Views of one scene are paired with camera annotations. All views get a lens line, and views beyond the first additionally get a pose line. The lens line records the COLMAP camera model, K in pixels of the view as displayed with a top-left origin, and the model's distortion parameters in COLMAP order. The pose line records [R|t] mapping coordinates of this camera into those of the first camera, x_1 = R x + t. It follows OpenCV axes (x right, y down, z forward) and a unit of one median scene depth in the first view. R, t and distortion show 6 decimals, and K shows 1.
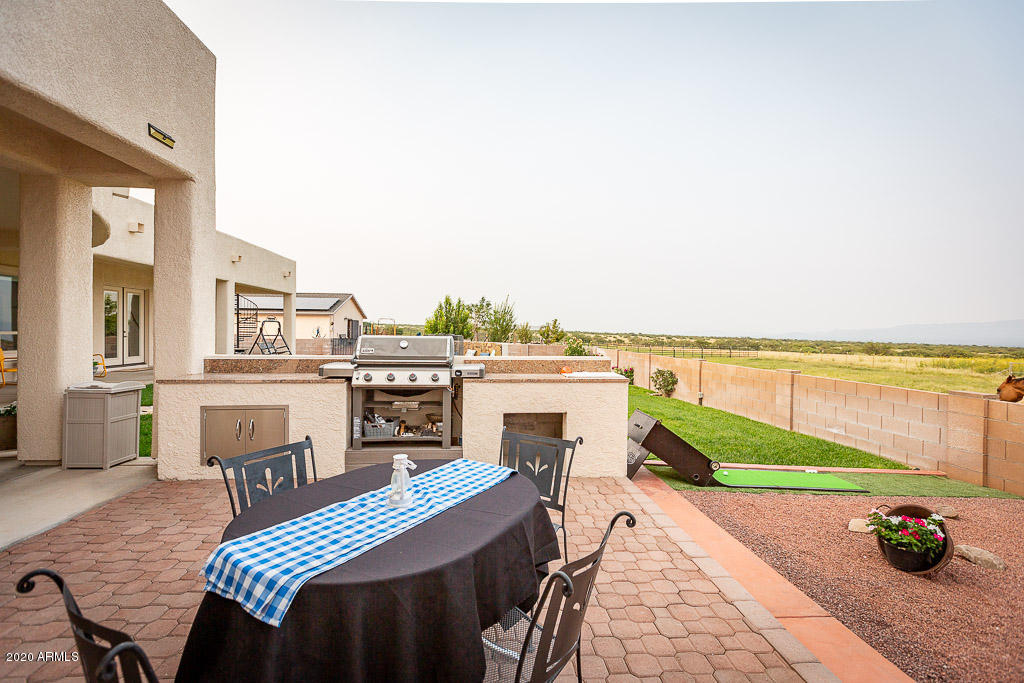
lens RADIAL K [[457.3, 0, 512.0], [0, 457.3, 341.5], [0, 0, 1]] dist [0.000968, -0.000007]
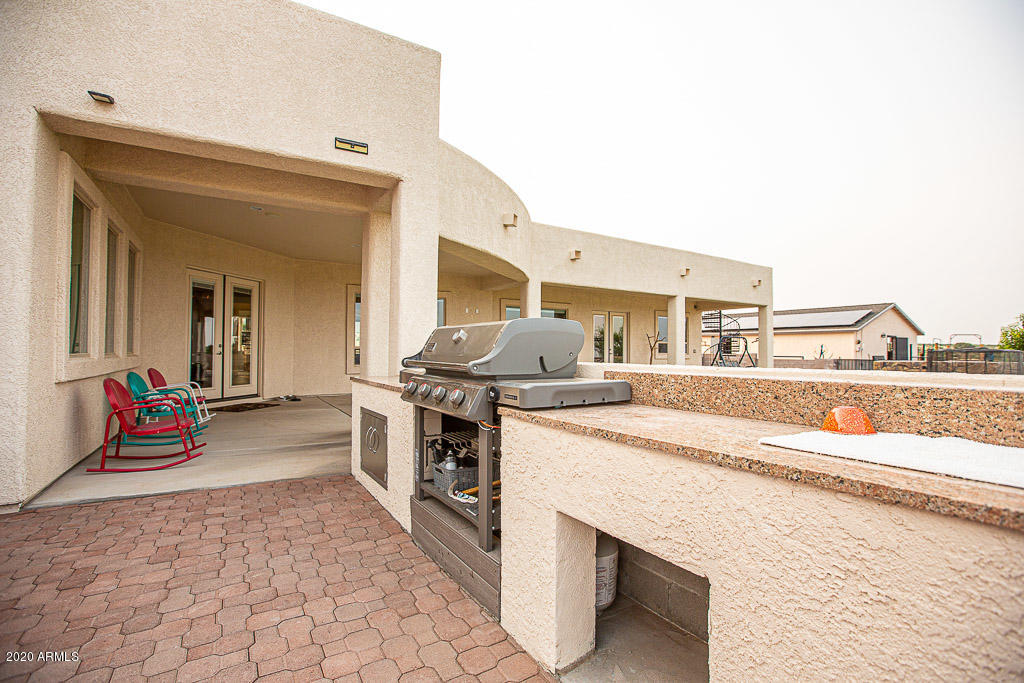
lens RADIAL K [[462.3, 0, 512.0], [0, 462.3, 341.5], [0, 0, 1]] dist [-0.033877, 0.000109]
pose [[0.445107, -0.025242, -0.895122, 0.073514], [-0.022864, 0.998956, -0.039539, 0.008283], [0.895185, 0.038065, 0.444065, 0.192026]]
